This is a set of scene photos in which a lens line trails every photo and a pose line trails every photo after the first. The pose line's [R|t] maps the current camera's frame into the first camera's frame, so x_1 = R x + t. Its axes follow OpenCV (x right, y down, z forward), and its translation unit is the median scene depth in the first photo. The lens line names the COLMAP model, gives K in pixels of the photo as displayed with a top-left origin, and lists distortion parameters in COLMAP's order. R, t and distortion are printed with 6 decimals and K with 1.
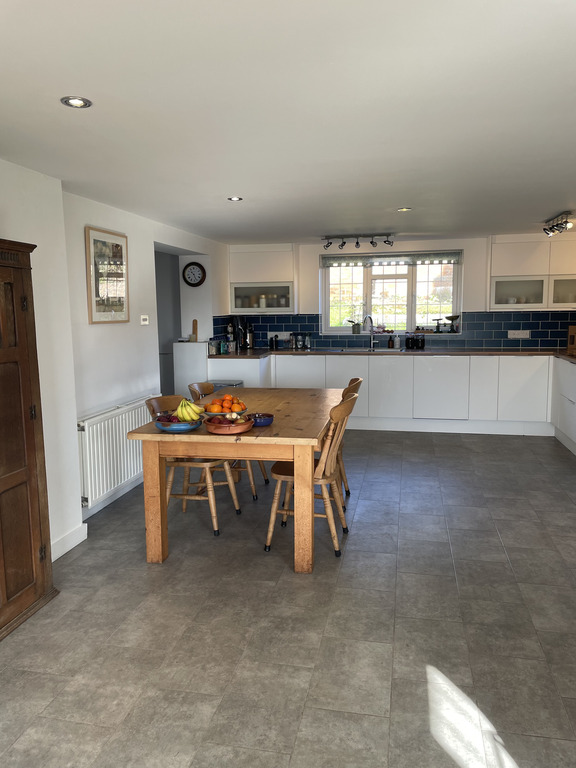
lens RADIAL K [[578.6, 0, 288.0], [0, 578.6, 384.0], [0, 0, 1]] dist [0.036388, -0.001551]
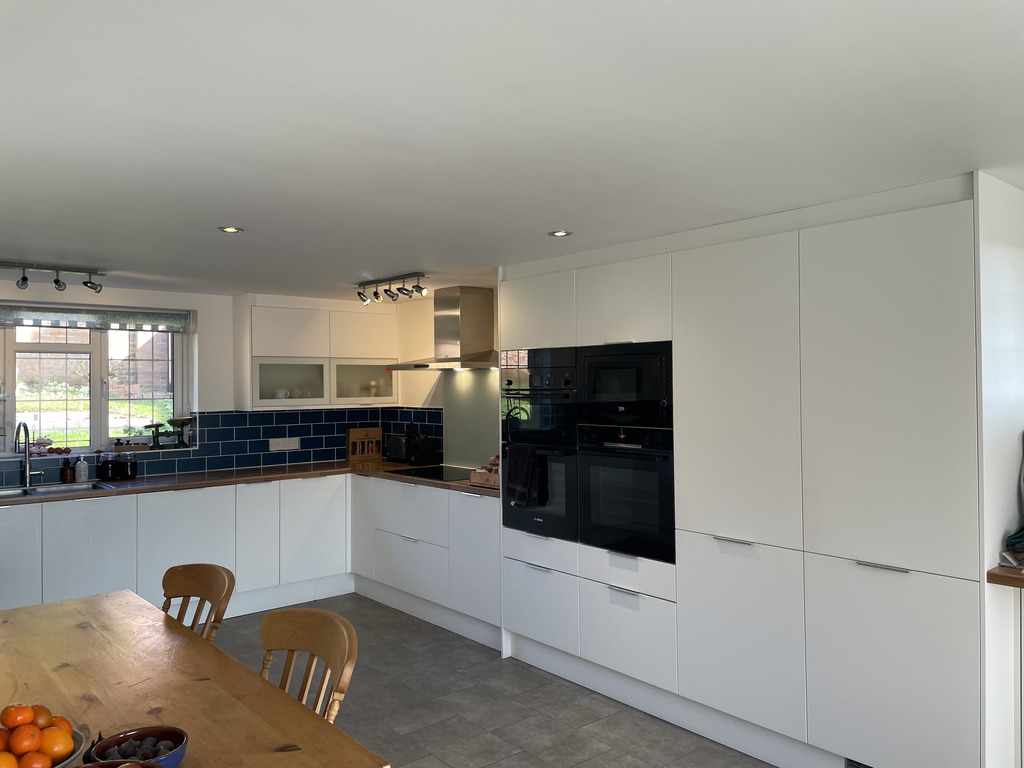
lens RADIAL K [[771.5, 0, 512.0], [0, 771.5, 384.0], [0, 0, 1]] dist [0.036388, -0.001551]
pose [[0.618730, 0.009611, 0.785545, -0.132893], [0.104524, 0.990028, -0.094440, -0.043055], [-0.778620, 0.140541, 0.611555, 0.253202]]
